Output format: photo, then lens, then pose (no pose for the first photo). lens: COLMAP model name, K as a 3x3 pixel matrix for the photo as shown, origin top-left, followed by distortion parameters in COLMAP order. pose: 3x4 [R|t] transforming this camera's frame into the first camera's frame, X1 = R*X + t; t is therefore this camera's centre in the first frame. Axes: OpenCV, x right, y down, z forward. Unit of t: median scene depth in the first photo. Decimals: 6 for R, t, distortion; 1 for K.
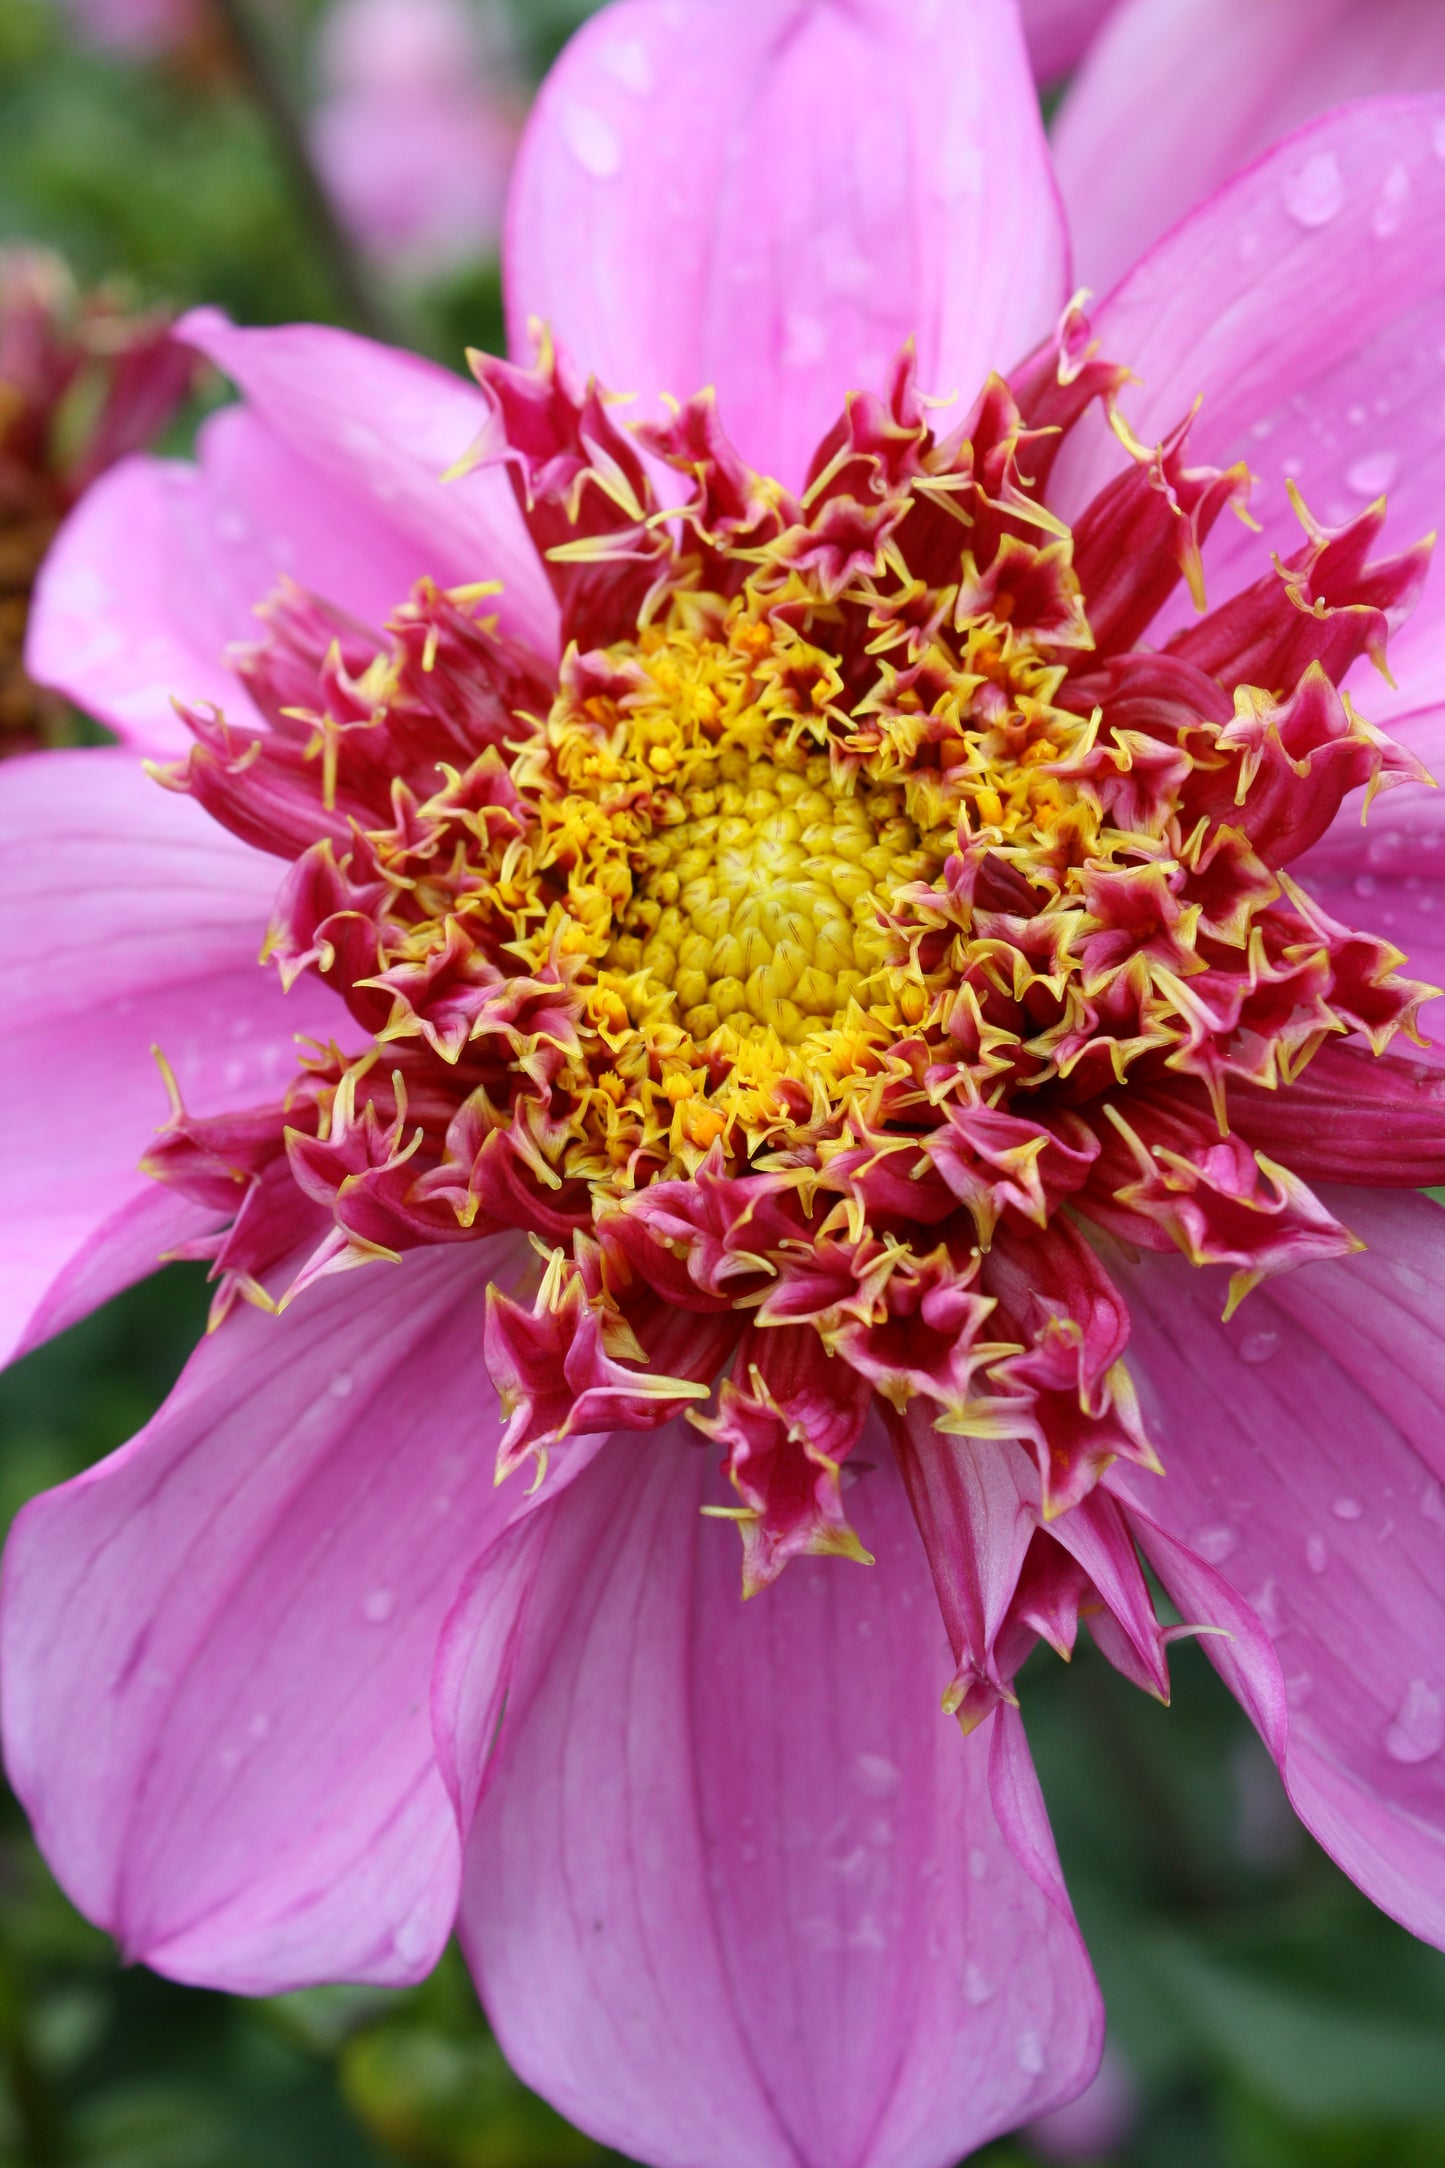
lens RADIAL K [[3700.0, 0, 722.5], [0, 3700.0, 1084.0], [0, 0, 1]] dist [-0.016627, 0.030291]
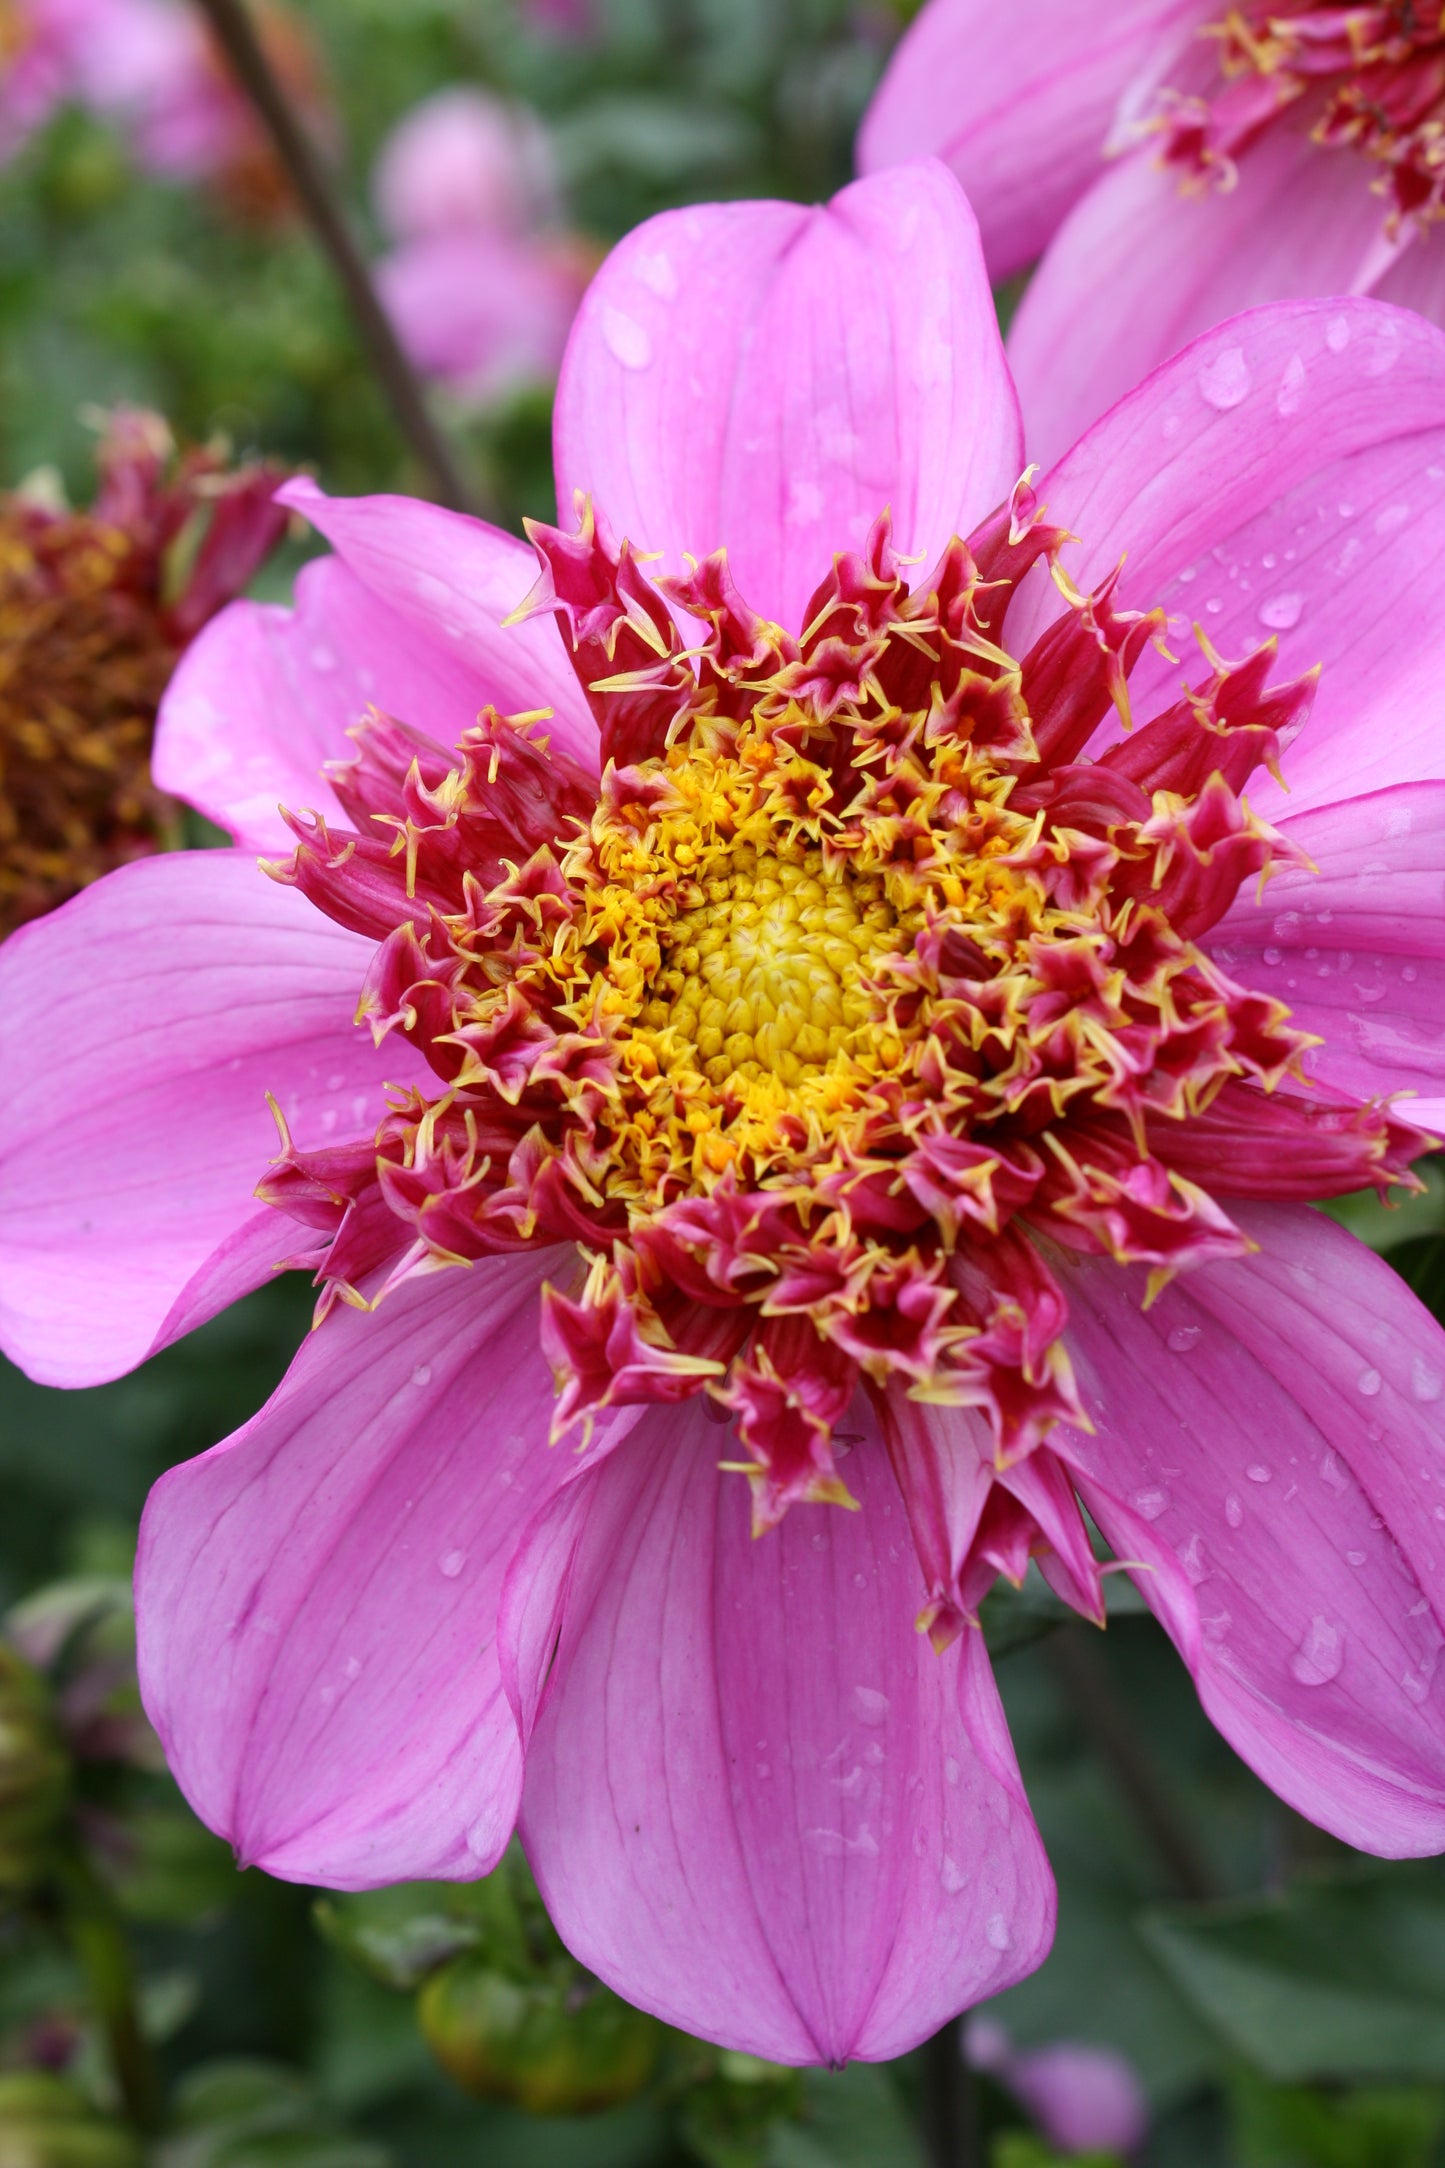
lens RADIAL K [[3700.0, 0, 722.5], [0, 3700.0, 1084.0], [0, 0, 1]] dist [-0.016627, 0.030291]
pose [[0.999890, -0.005444, -0.013781, 0.012457], [0.005088, 0.999655, -0.025759, 0.019168], [0.013917, 0.025686, 0.999573, -0.215047]]
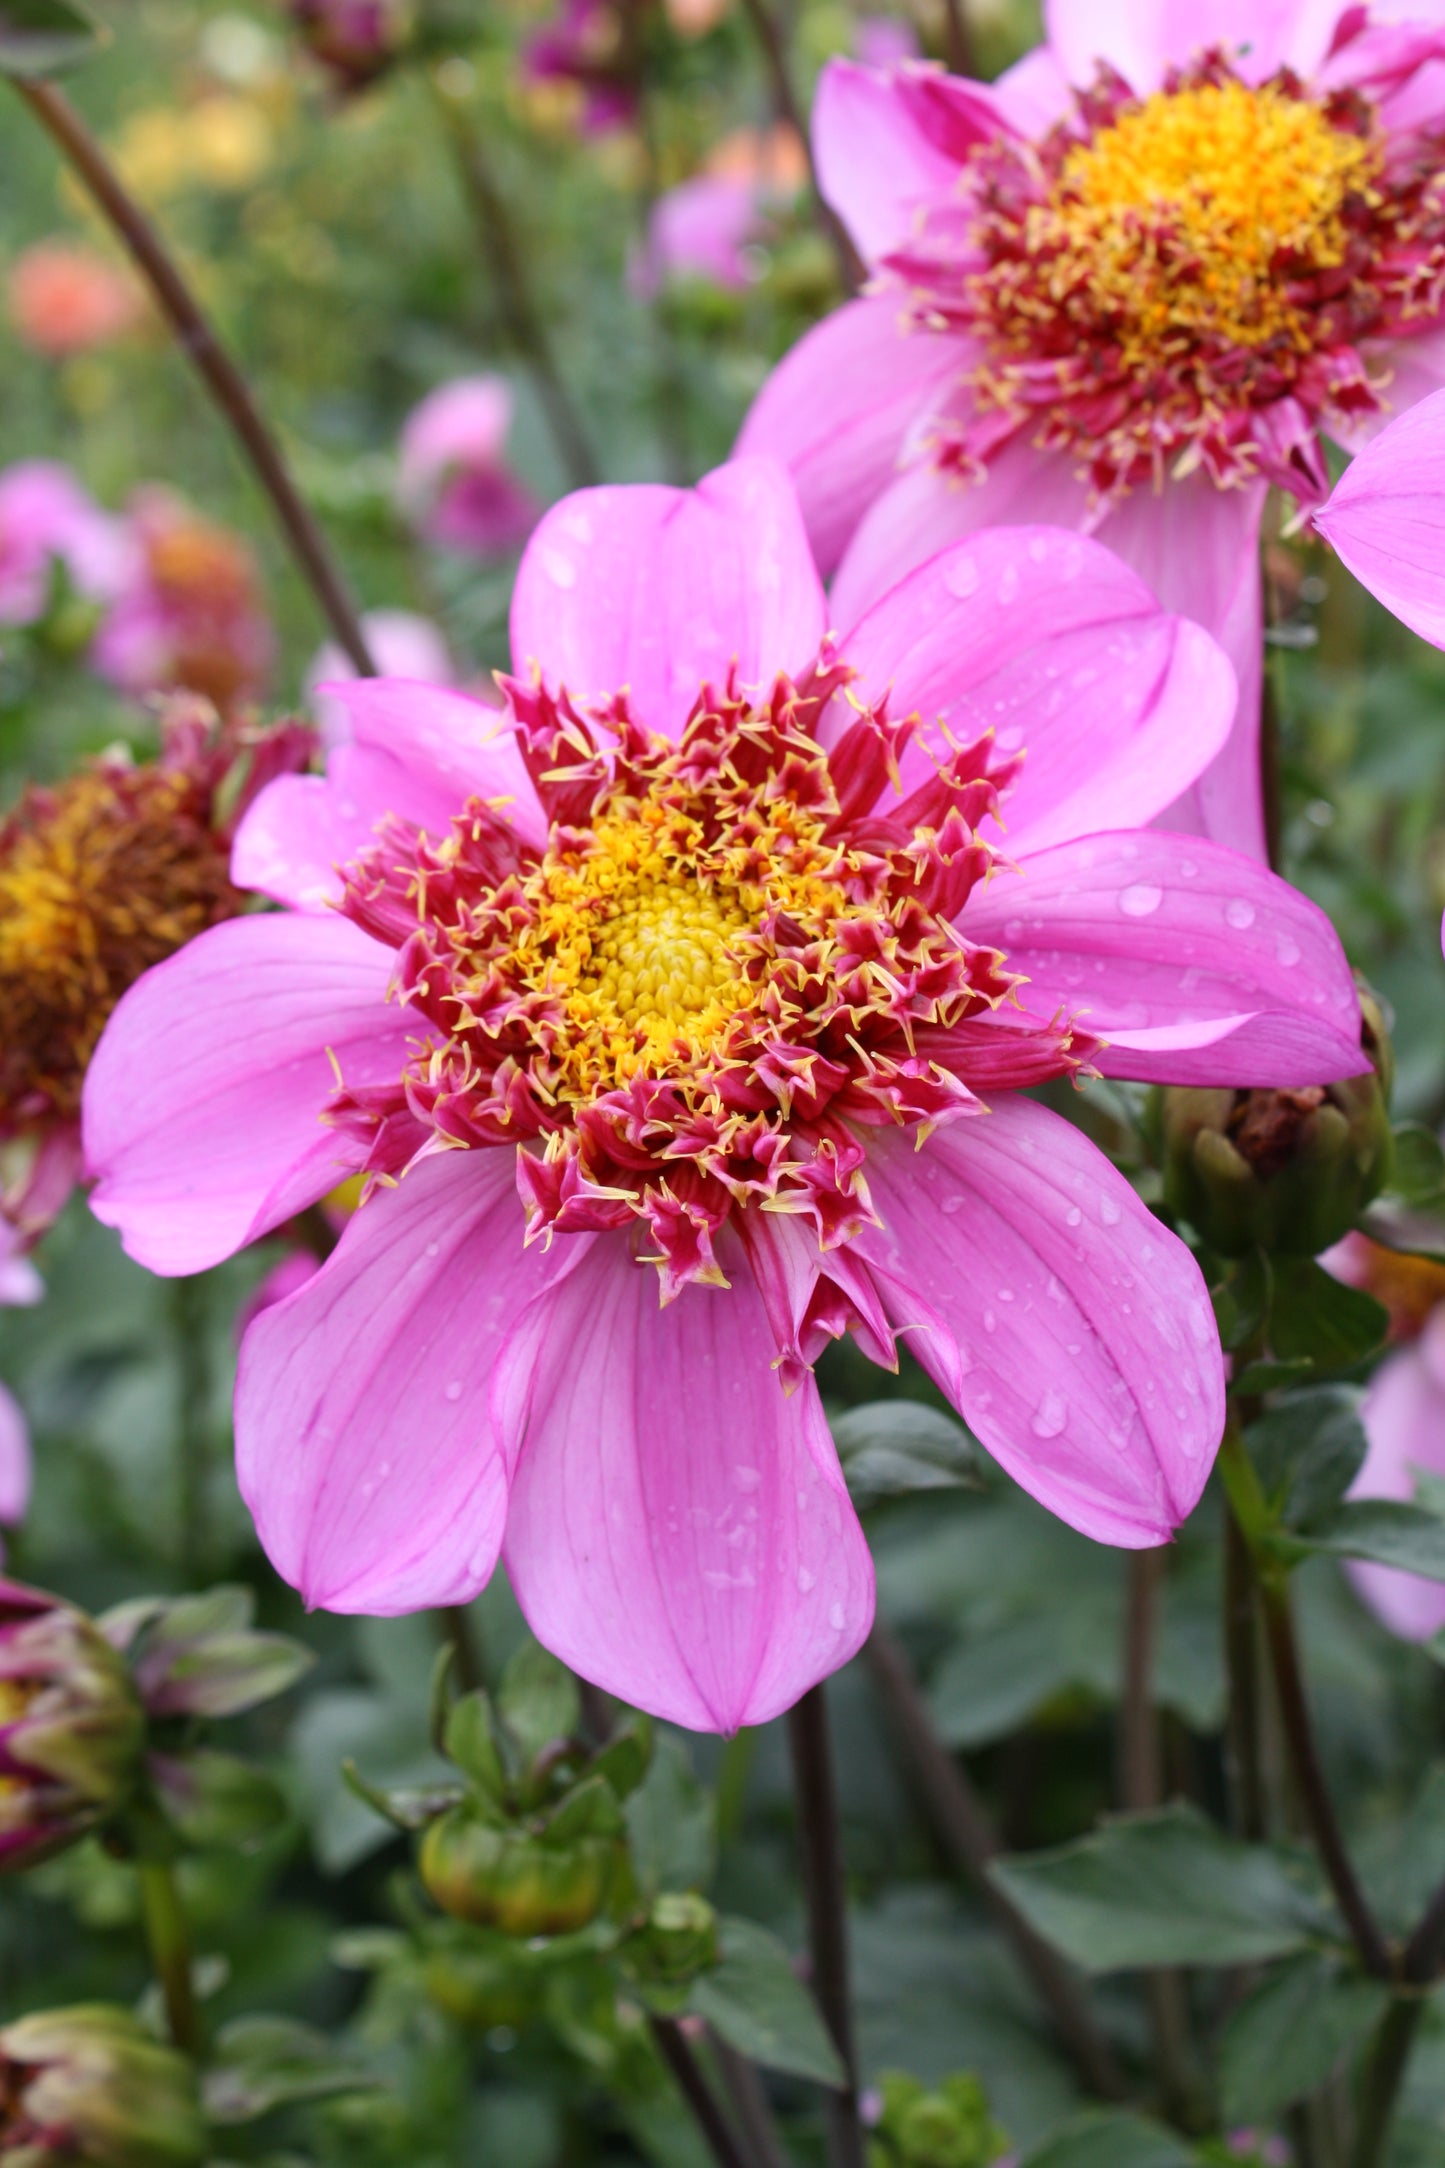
lens RADIAL K [[3700.0, 0, 722.5], [0, 3700.0, 1084.0], [0, 0, 1]] dist [-0.016627, 0.030291]
pose [[0.999535, -0.028710, 0.010269, 0.019549], [0.029988, 0.986523, -0.160853, 0.307464], [-0.005512, 0.161086, 0.986925, -0.786562]]
